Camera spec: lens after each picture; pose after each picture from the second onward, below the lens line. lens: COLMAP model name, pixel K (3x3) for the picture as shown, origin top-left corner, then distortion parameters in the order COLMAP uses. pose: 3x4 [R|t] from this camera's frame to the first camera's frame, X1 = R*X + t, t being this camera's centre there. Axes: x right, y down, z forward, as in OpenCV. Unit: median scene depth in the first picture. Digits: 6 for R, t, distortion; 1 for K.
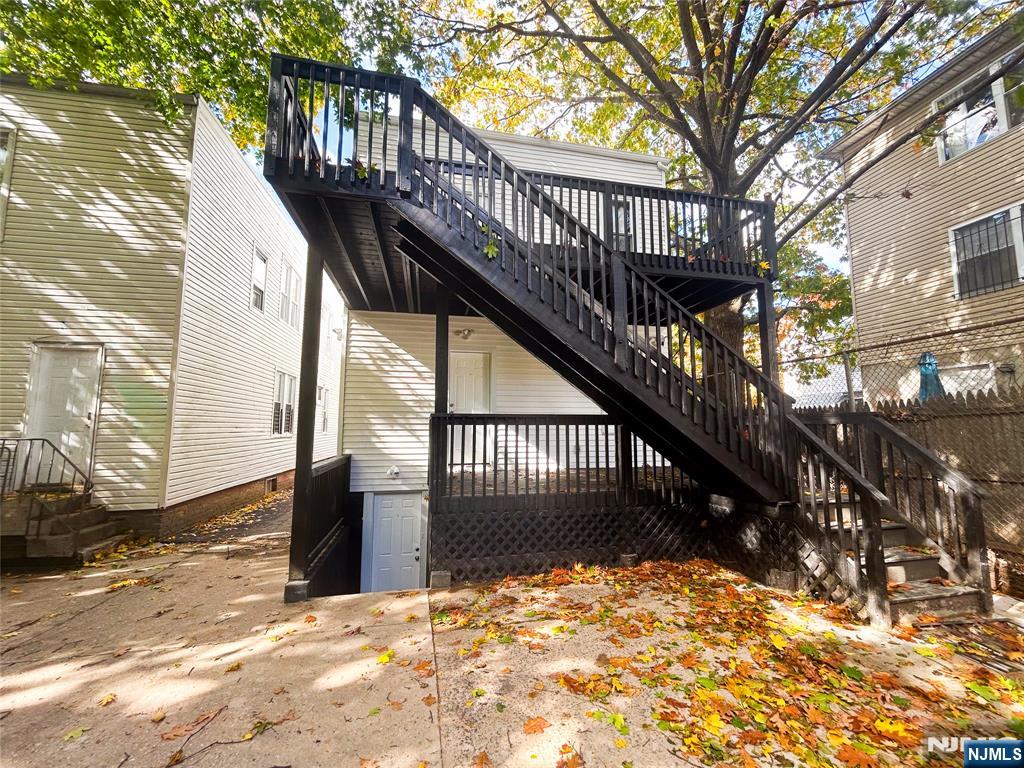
lens RADIAL K [[411.8, 0, 513.2], [0, 411.8, 380.6], [0, 0, 1]] dist [-0.011962, 0.000129]
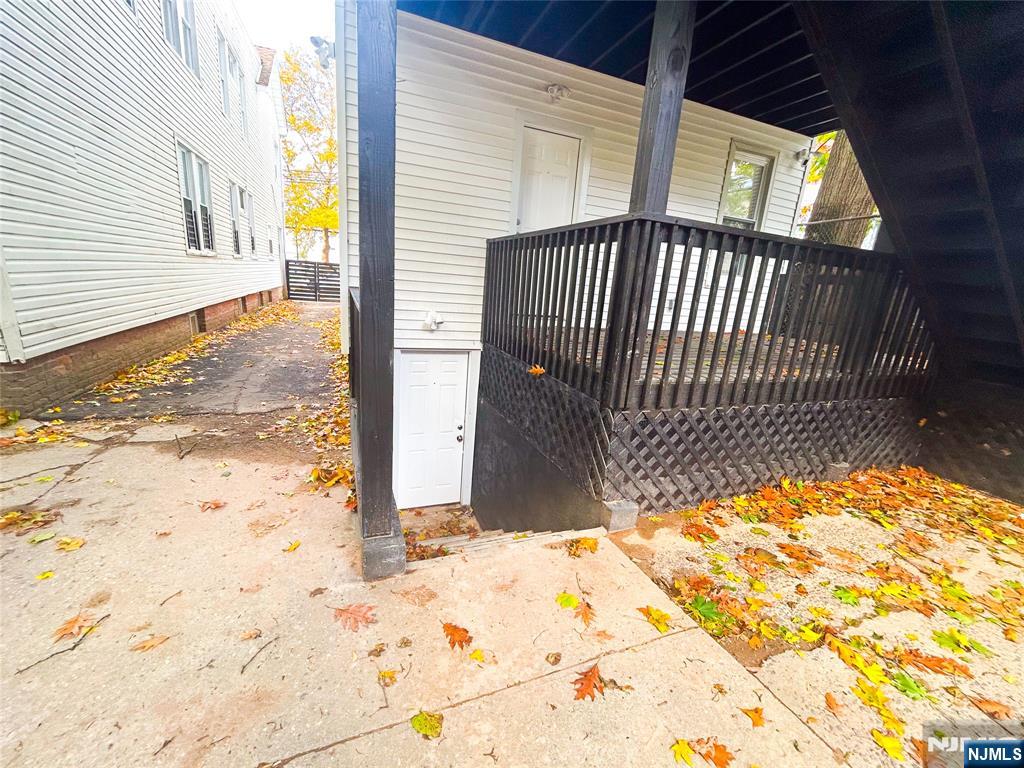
lens RADIAL K [[413.1, 0, 512.0], [0, 413.1, 384.0], [0, 0, 1]] dist [-0.000804, 0.000395]
pose [[0.983623, 0.034955, 0.176815, -0.315684], [-0.096541, 0.930597, 0.353084, 0.082622], [-0.152202, -0.364372, 0.918732, 0.392015]]
